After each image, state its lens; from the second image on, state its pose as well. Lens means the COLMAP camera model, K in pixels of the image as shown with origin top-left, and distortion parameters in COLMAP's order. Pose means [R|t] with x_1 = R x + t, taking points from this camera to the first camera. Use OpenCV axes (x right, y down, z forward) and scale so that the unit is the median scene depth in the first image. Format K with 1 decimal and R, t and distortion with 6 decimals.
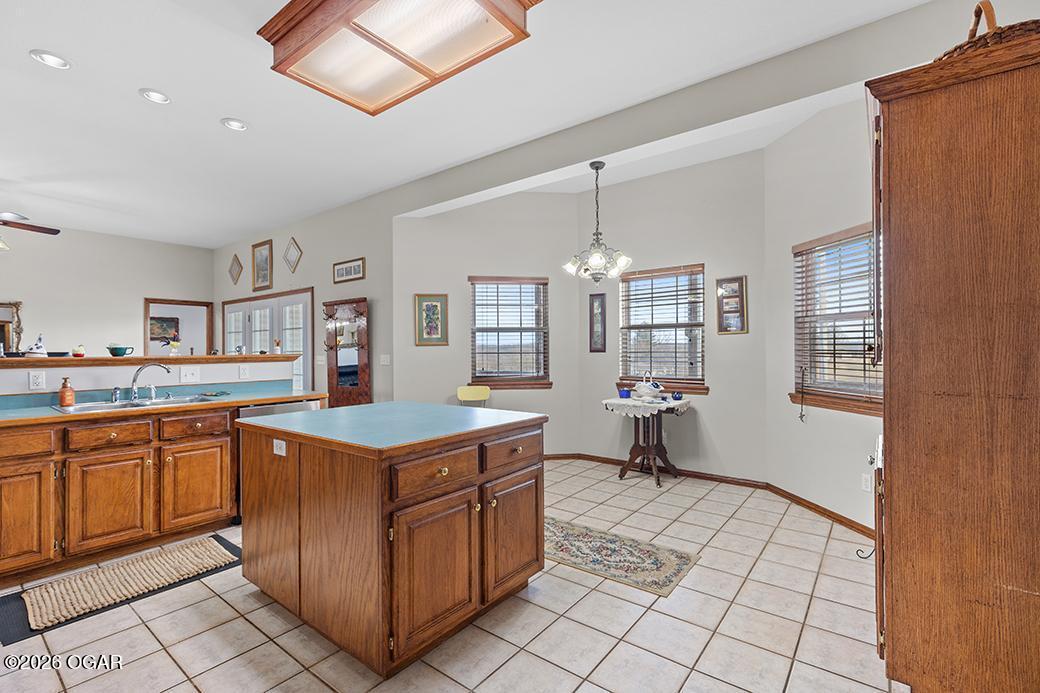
lens RADIAL K [[466.8, 0, 526.7], [0, 466.8, 348.0], [0, 0, 1]] dist [0.003385, 0.000080]
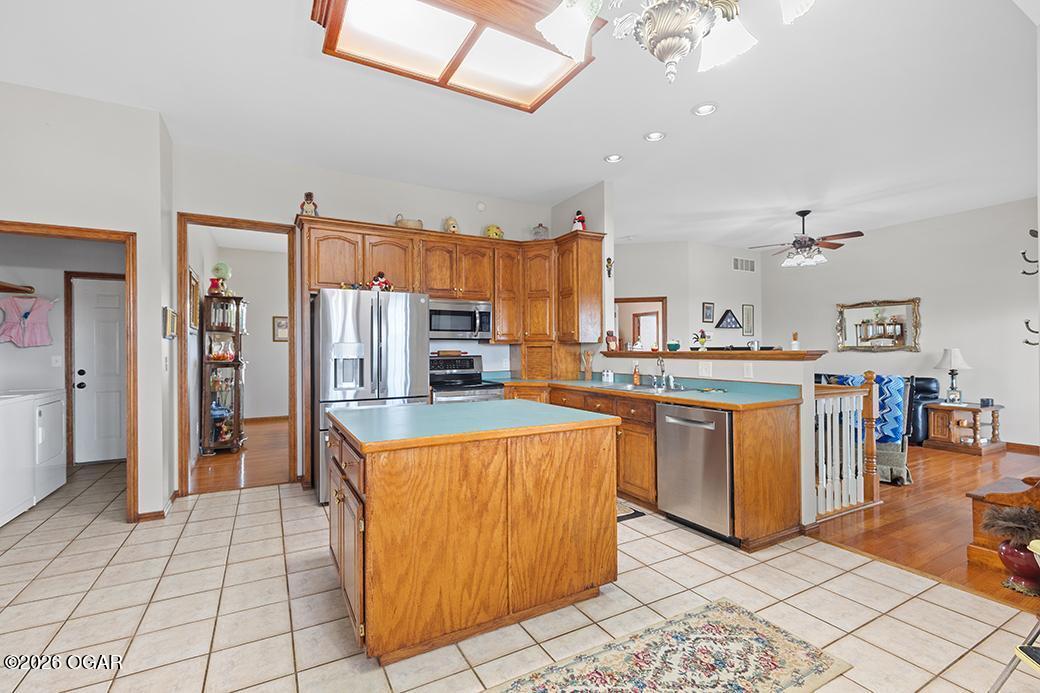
lens RADIAL K [[466.8, 0, 517.6], [0, 466.8, 347.3], [0, 0, 1]] dist [0.003385, 0.000080]
pose [[-0.405754, 0.005394, -0.913966, 0.341842], [0.012132, 0.999926, 0.000515, 0.001450], [0.913902, -0.010879, -0.405789, 0.869056]]
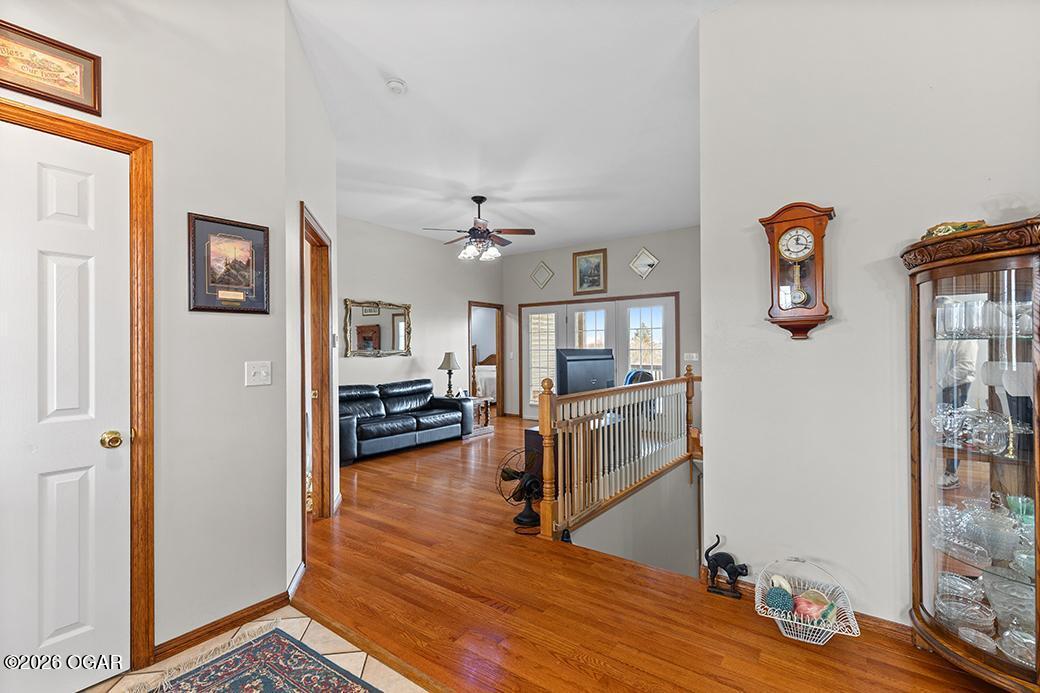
lens RADIAL K [[466.8, 0, 520.5], [0, 466.8, 350.5], [0, 0, 1]] dist [0.003385, 0.000080]
pose [[0.999839, 0.000296, 0.017943, -1.212483], [-0.000359, 0.999994, 0.003506, 0.009460], [-0.017942, -0.003512, 0.999833, -0.169002]]
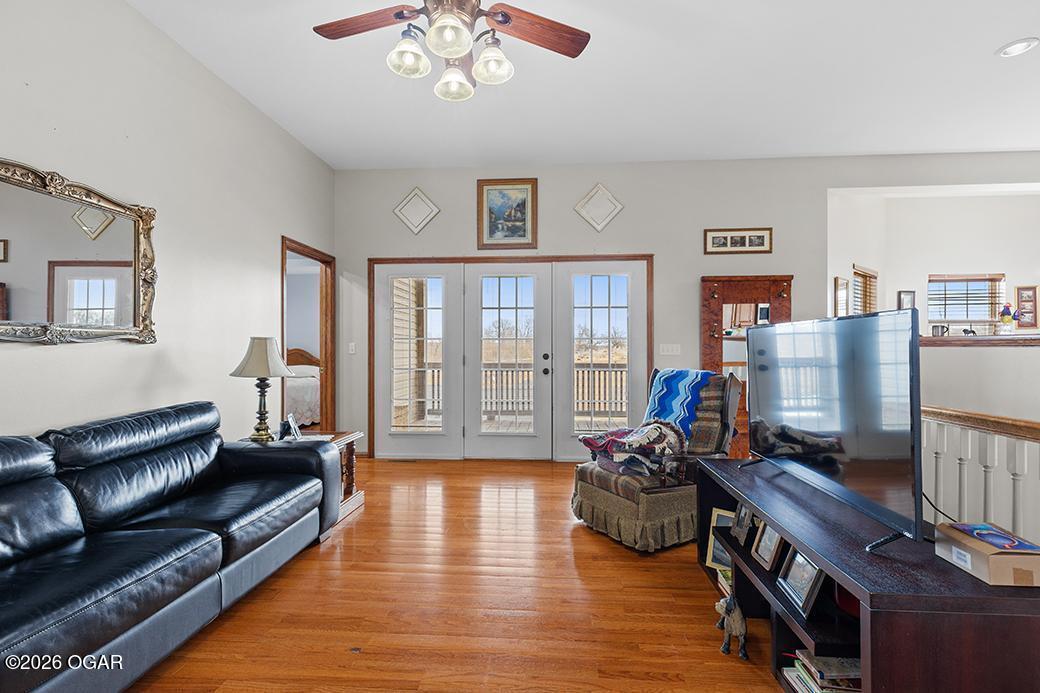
lens RADIAL K [[466.8, 0, 516.1], [0, 466.8, 347.7], [0, 0, 1]] dist [0.003385, 0.000080]
pose [[0.835400, 0.008570, 0.549576, -1.504213], [-0.006186, 0.999962, -0.006191, 0.040961], [-0.549608, 0.001772, 0.835421, 0.679295]]
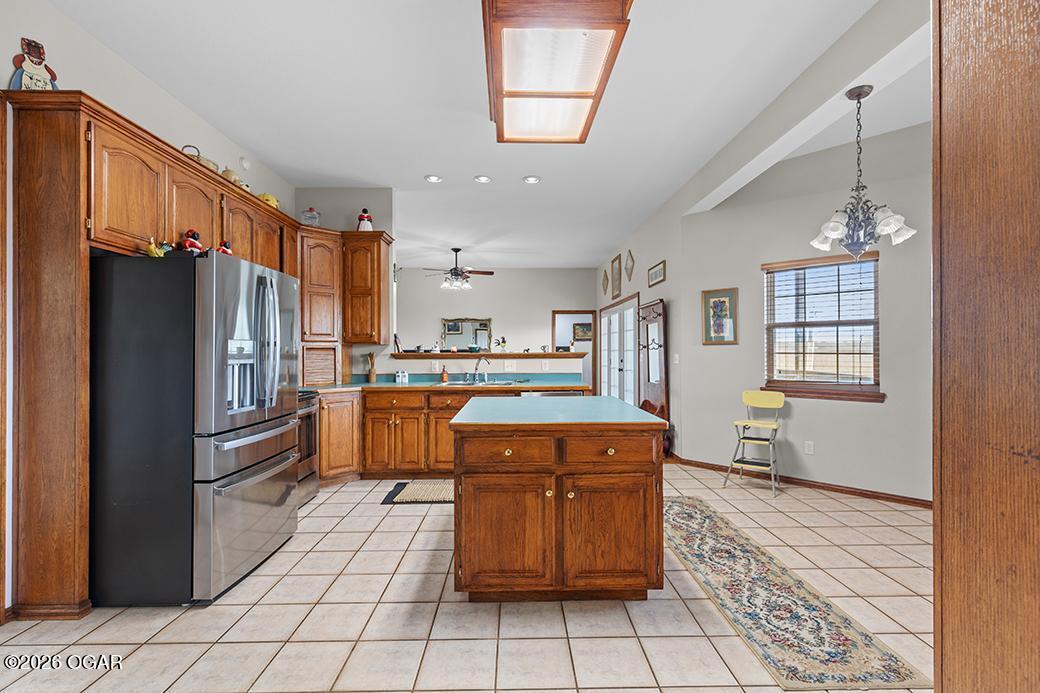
lens RADIAL K [[466.8, 0, 521.3], [0, 466.8, 347.5], [0, 0, 1]] dist [0.003385, 0.000080]
pose [[0.622650, -0.000206, -0.782500, 0.336232], [0.002287, 0.999996, 0.001556, -0.001435], [0.782497, -0.002759, 0.622648, 0.125145]]
